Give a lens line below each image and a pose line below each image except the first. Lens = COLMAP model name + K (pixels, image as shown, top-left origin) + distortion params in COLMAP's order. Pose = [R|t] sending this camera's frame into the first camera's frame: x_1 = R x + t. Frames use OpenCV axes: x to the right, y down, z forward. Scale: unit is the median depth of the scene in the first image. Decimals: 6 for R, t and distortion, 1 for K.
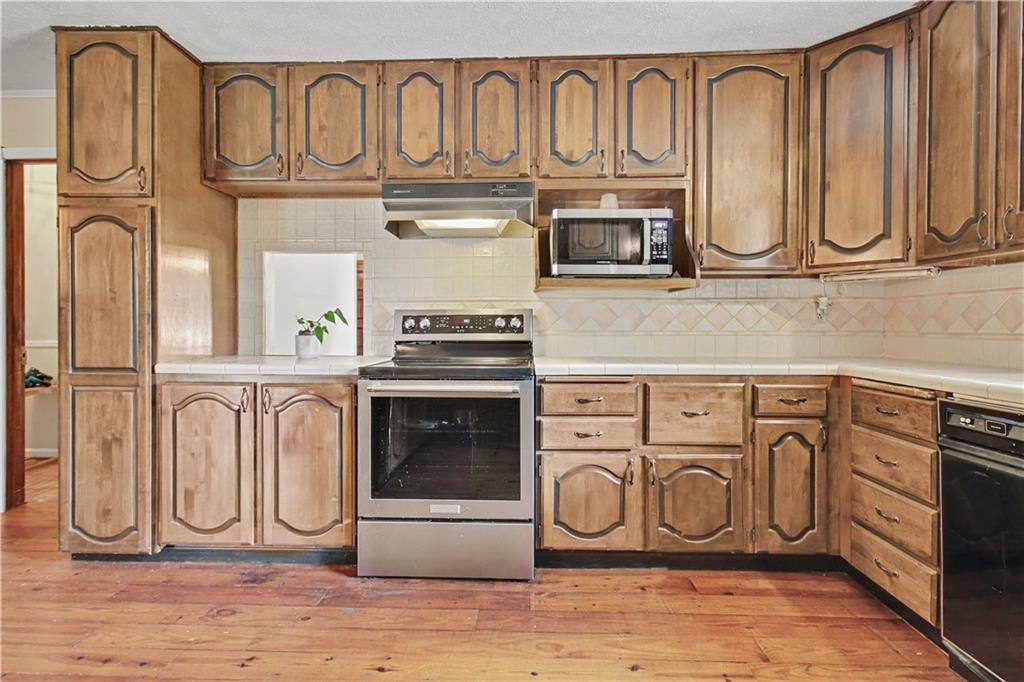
lens RADIAL K [[490.6, 0, 512.0], [0, 490.6, 341.0], [0, 0, 1]] dist [0.004586, 0.000831]
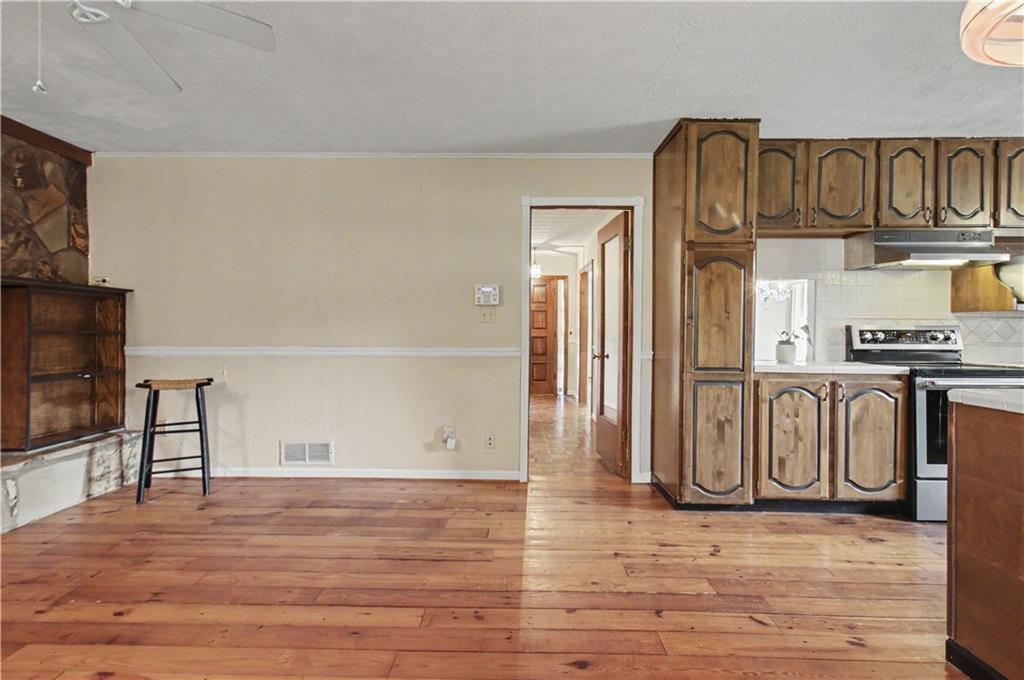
lens RADIAL K [[490.7, 0, 506.6], [0, 490.7, 345.0], [0, 0, 1]] dist [0.001014, 0.000459]
pose [[0.999901, 0.008008, 0.011596, -1.433887], [-0.008002, 0.999968, -0.000532, -0.003978], [-0.011600, 0.000439, 0.999933, -0.355545]]
